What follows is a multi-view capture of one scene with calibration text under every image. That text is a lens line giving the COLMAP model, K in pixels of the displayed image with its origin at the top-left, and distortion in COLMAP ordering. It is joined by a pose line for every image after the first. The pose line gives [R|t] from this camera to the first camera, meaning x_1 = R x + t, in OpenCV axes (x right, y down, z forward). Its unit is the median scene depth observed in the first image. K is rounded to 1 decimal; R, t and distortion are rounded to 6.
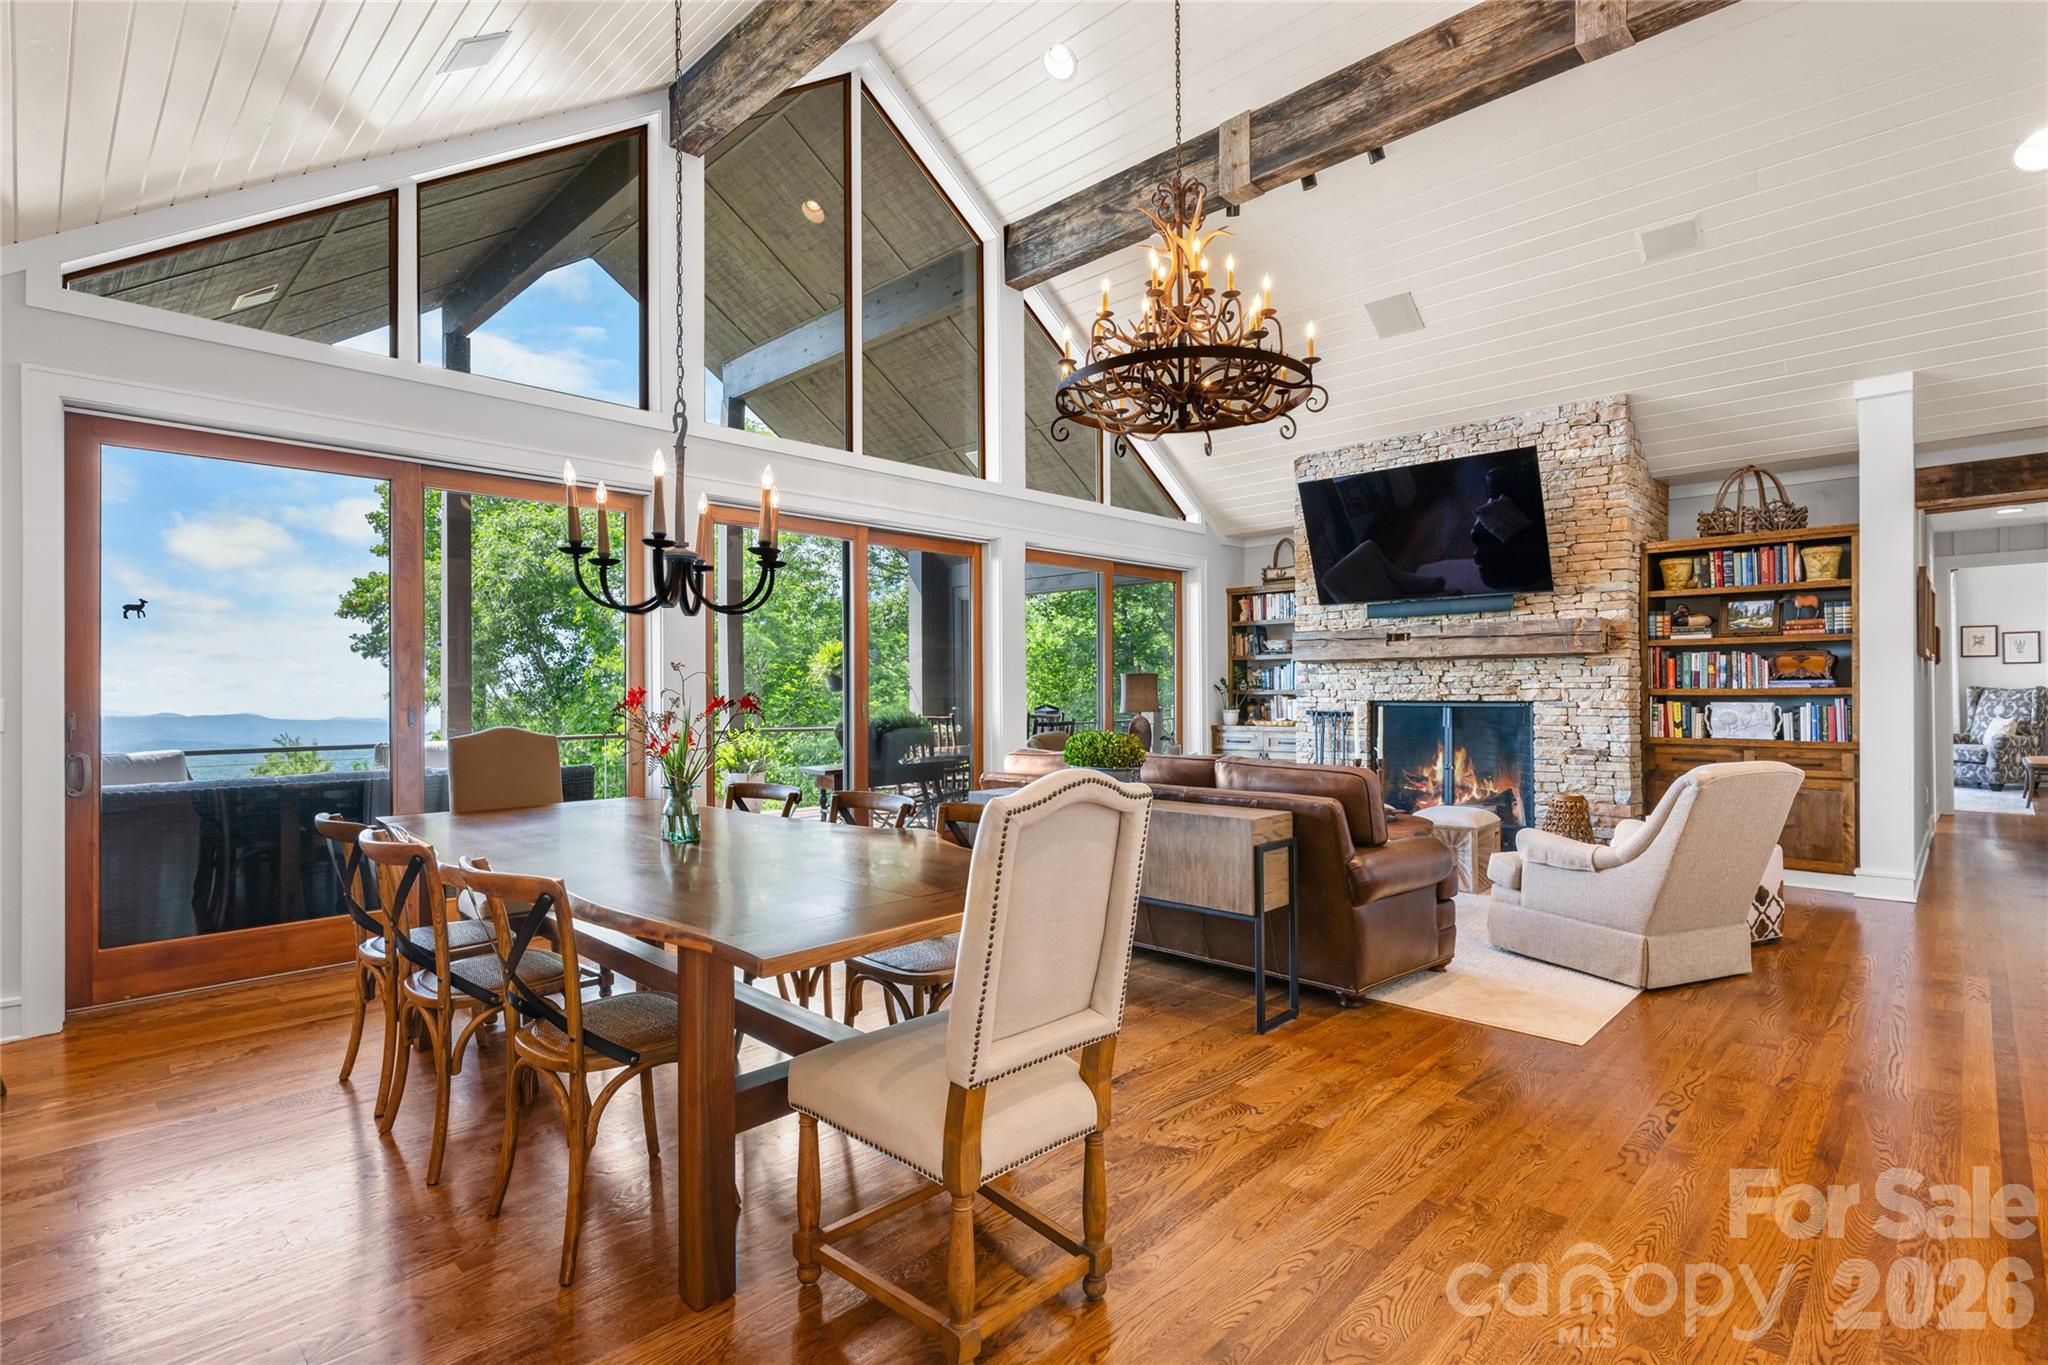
lens RADIAL K [[983.5, 0, 1018.9], [0, 983.5, 680.0], [0, 0, 1]] dist [-0.001505, 0.001307]
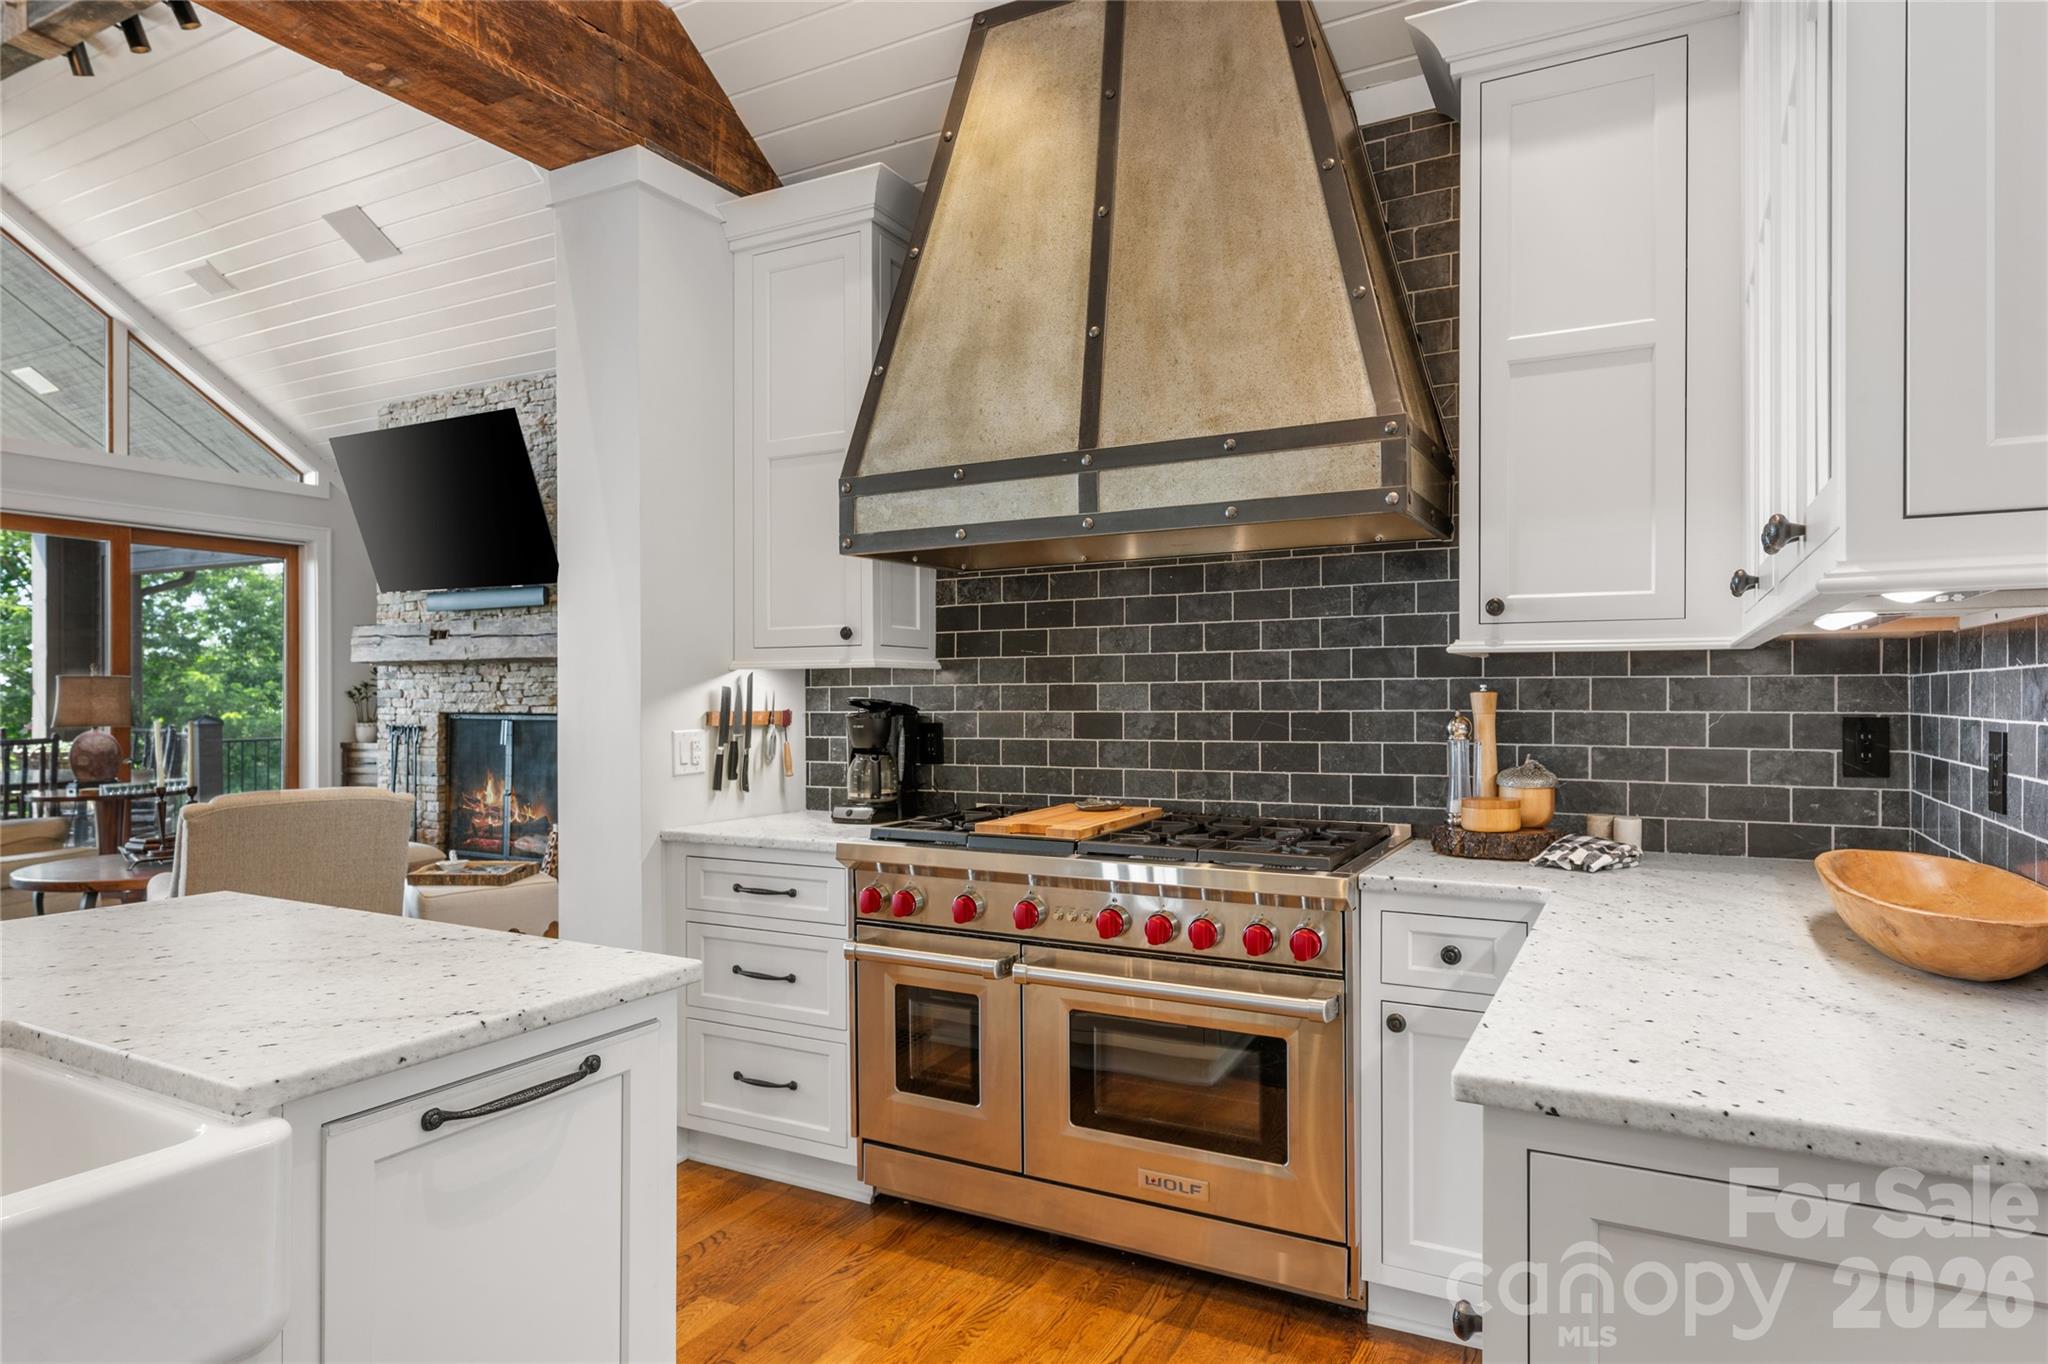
lens RADIAL K [[1190.6, 0, 1027.6], [0, 1190.6, 697.0], [0, 0, 1]] dist [0.004352, 0.001500]
pose [[0.962135, 0.006410, 0.272498, 0.651846], [-0.009248, 0.999916, 0.009129, -0.005973], [-0.272416, -0.011303, 0.962113, -0.093305]]
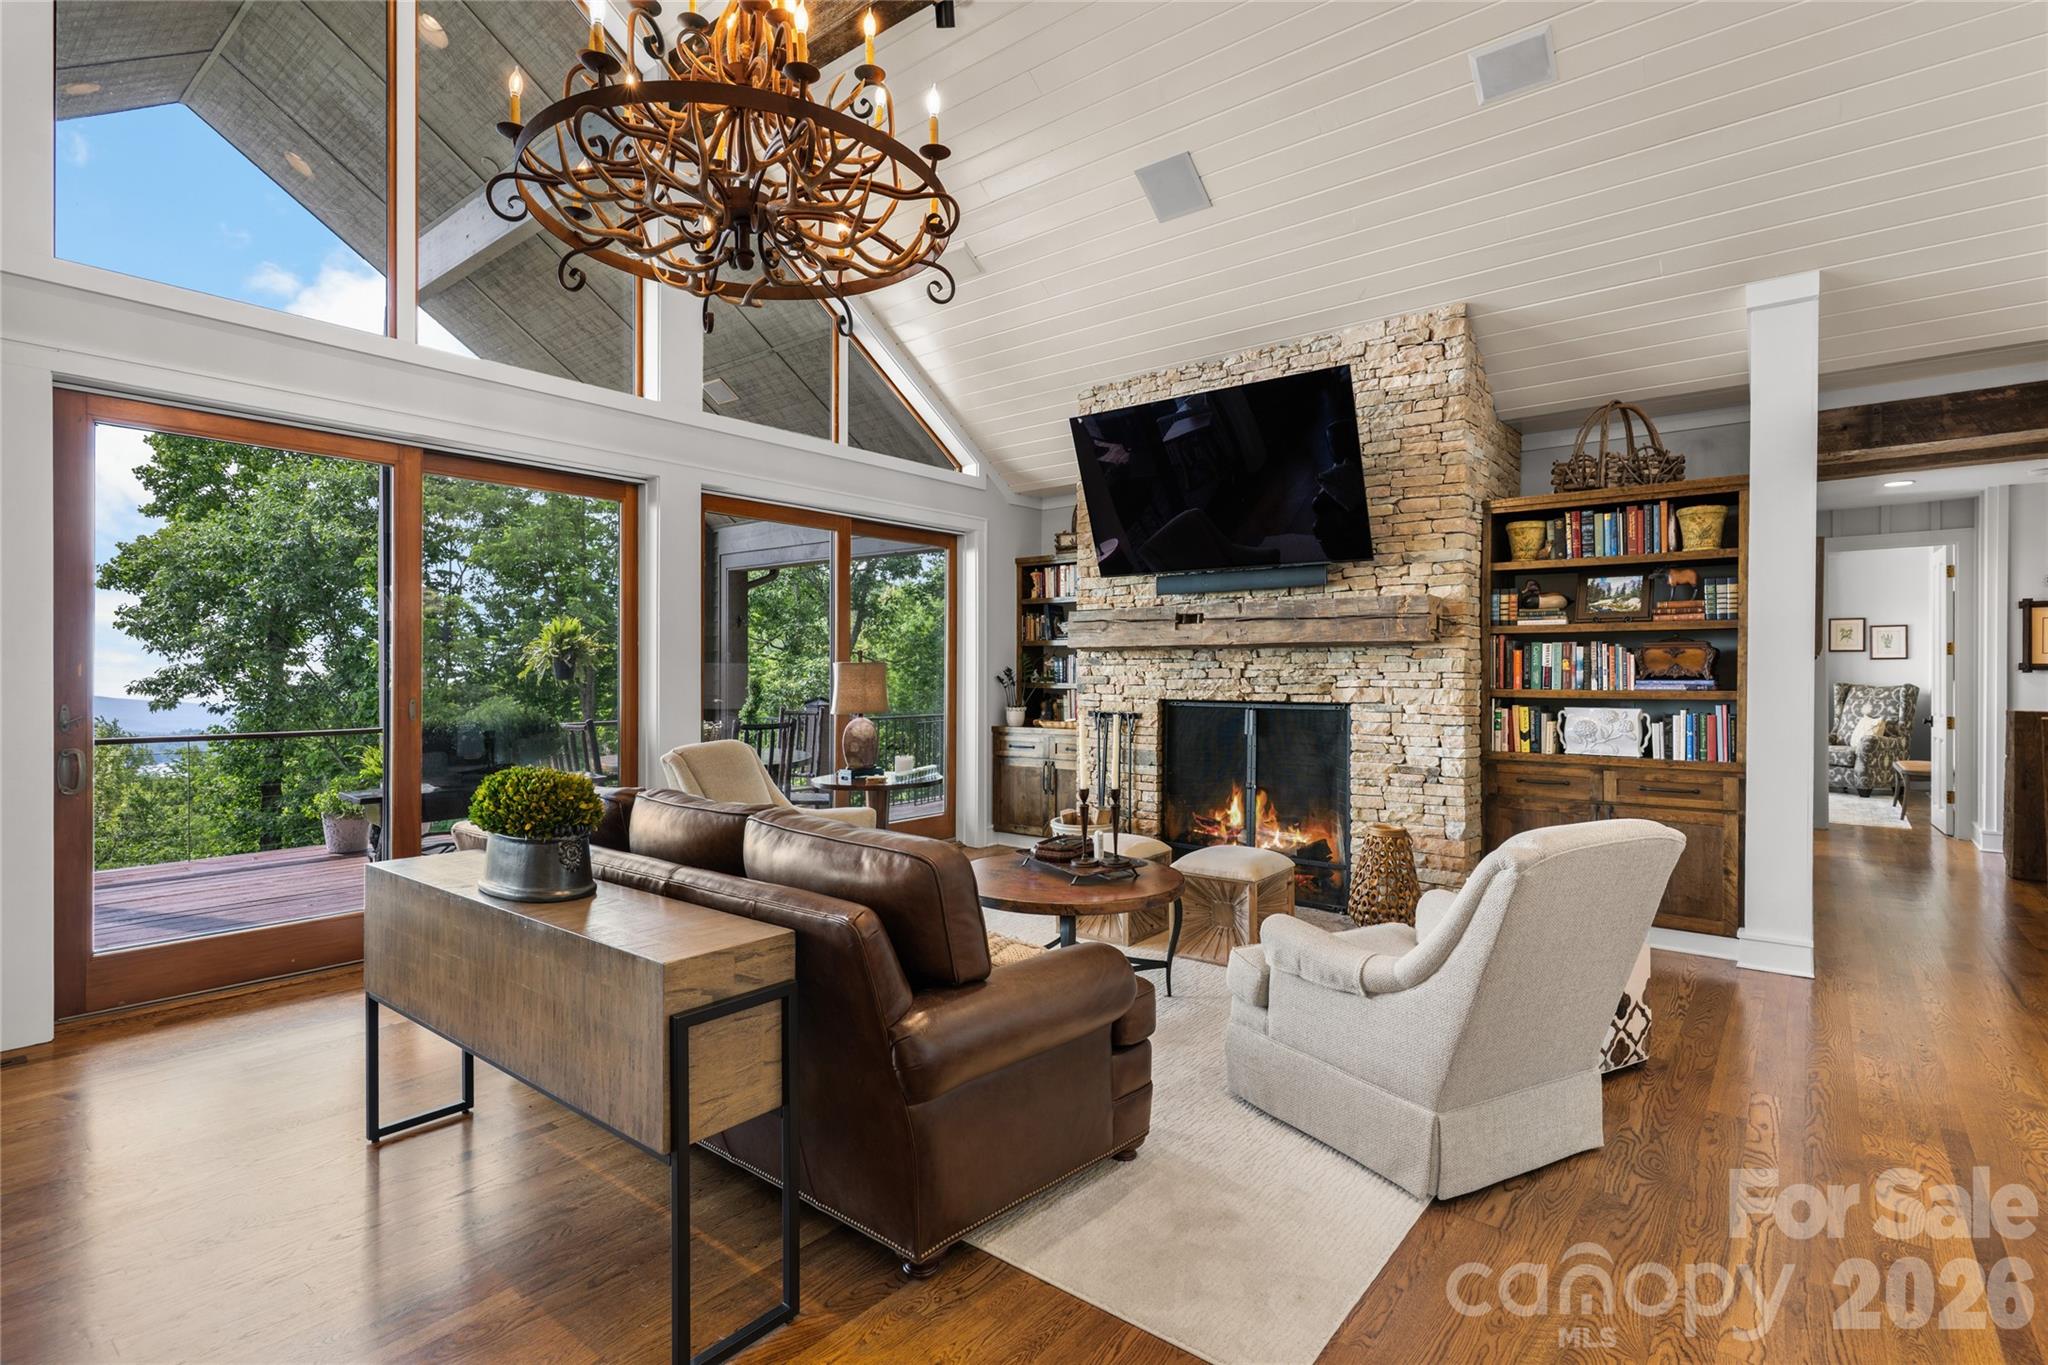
lens RADIAL K [[983.5, 0, 1029.7], [0, 983.5, 671.6], [0, 0, 1]] dist [-0.001505, 0.001307]
pose [[0.995132, 0.008087, 0.098214, 0.205639], [-0.008778, 0.999940, 0.006606, -0.006594], [-0.098155, -0.007436, 0.995143, 0.267927]]
